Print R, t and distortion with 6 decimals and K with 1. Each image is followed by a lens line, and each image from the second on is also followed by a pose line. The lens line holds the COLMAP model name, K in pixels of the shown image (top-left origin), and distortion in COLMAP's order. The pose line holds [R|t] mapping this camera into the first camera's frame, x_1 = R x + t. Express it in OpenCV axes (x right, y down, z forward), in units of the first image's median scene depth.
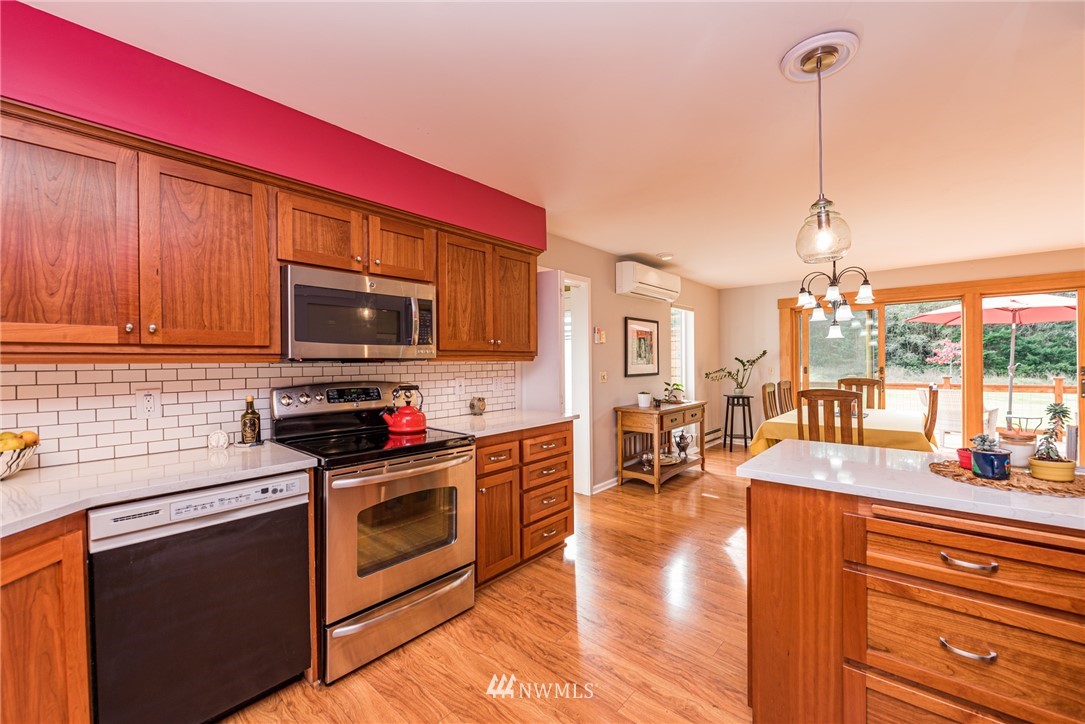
lens RADIAL K [[431.5, 0, 541.1], [0, 431.5, 364.1], [0, 0, 1]] dist [-0.002254, -0.003198]
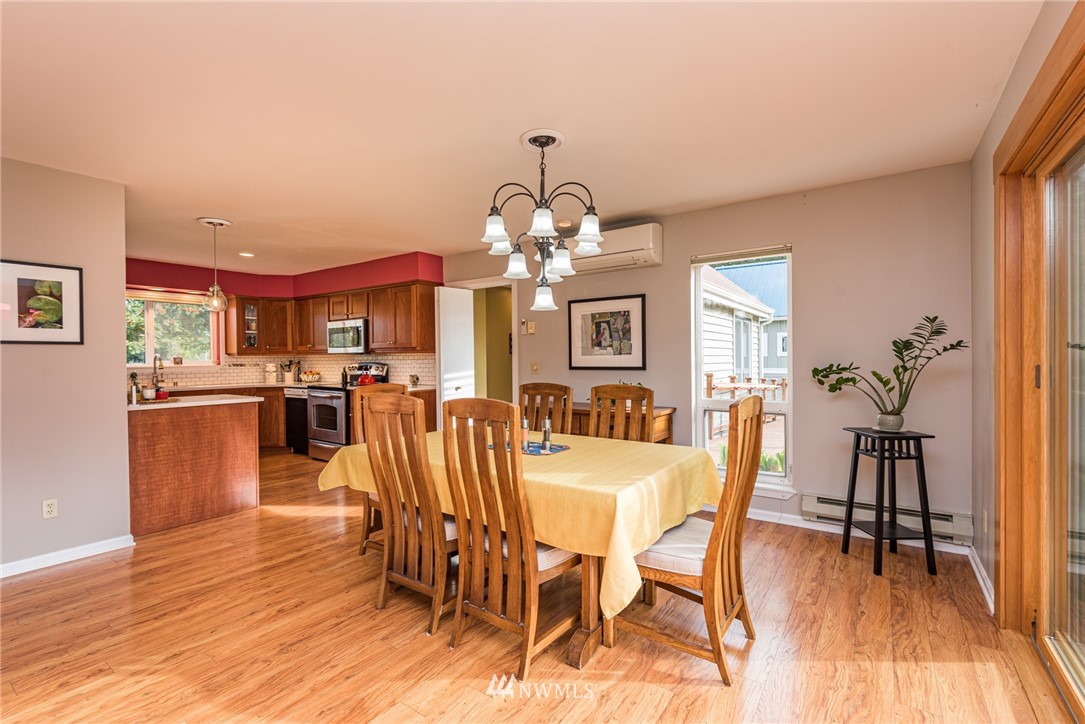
lens RADIAL K [[478.7, 0, 542.5], [0, 478.7, 362.0], [0, 0, 1]] dist [0.000573, 0.000125]
pose [[0.131128, 0.004559, -0.991355, 1.151596], [-0.003895, 0.999984, 0.004083, 0.010682], [0.991358, 0.003326, 0.131144, 0.815313]]
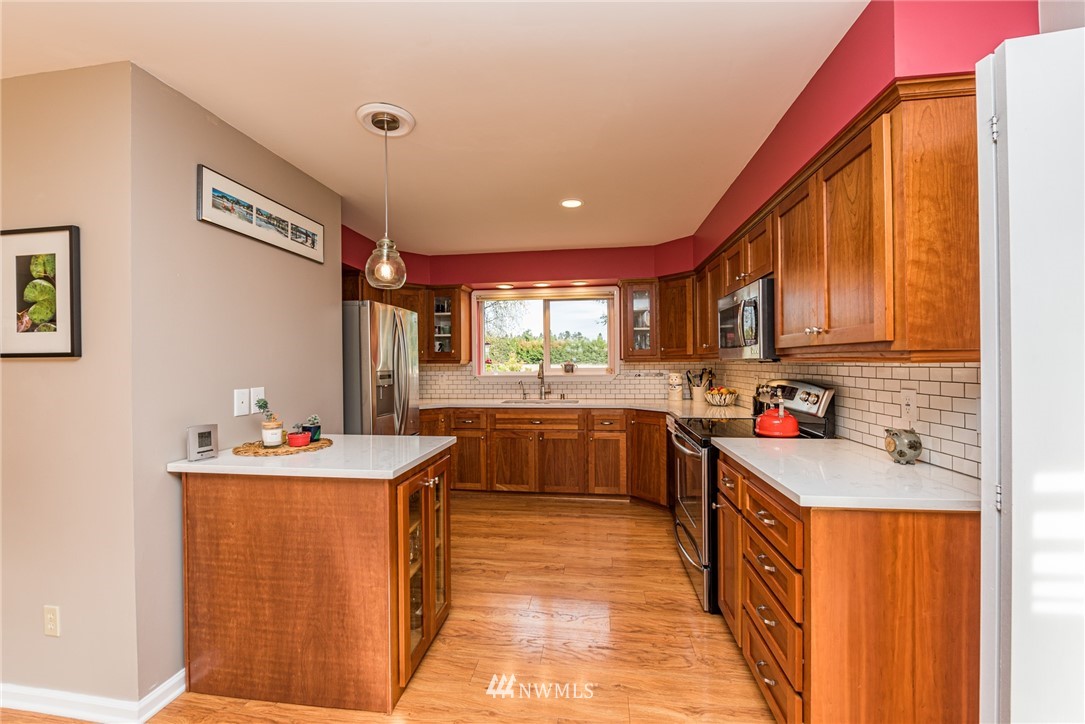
lens RADIAL K [[431.5, 0, 541.1], [0, 431.5, 364.1], [0, 0, 1]] dist [-0.002254, -0.003198]
pose [[-0.824517, 0.008012, -0.565781, 0.340601], [-0.001326, 0.999870, 0.016091, -0.007503], [0.565836, 0.014017, -0.824398, 0.770159]]
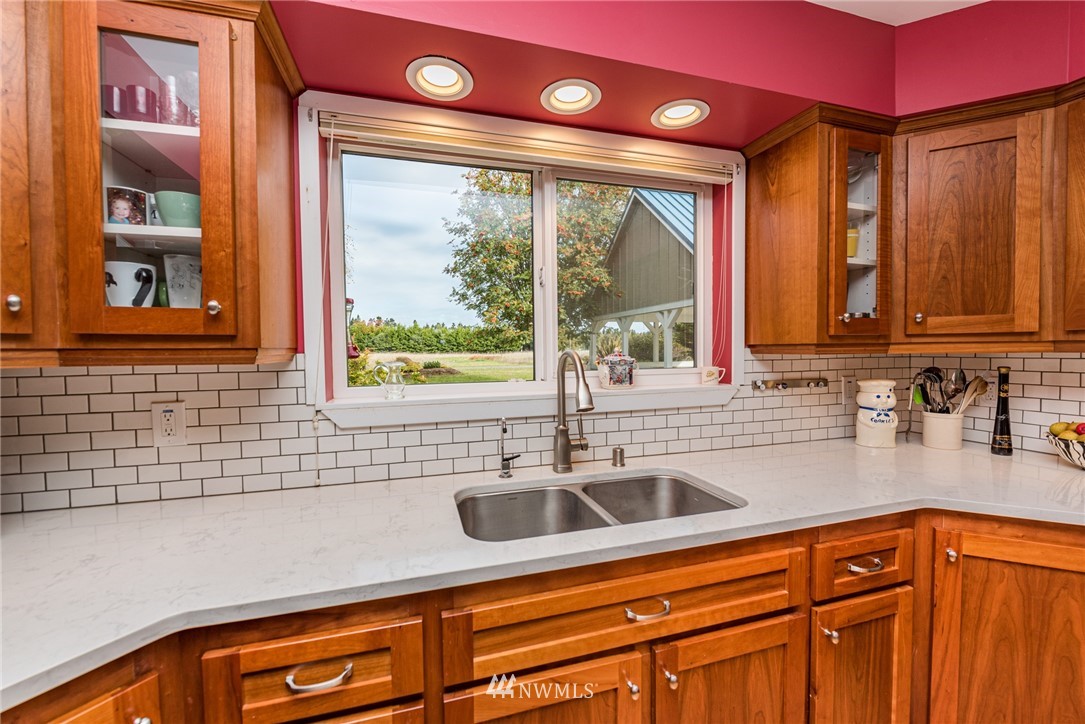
lens RADIAL K [[431.5, 0, 541.1], [0, 431.5, 364.1], [0, 0, 1]] dist [-0.002254, -0.003198]
pose [[-0.516929, 0.029744, -0.855511, 0.065494], [-0.008480, 0.999169, 0.039863, -0.001513], [0.855986, 0.027861, -0.516248, 0.131522]]
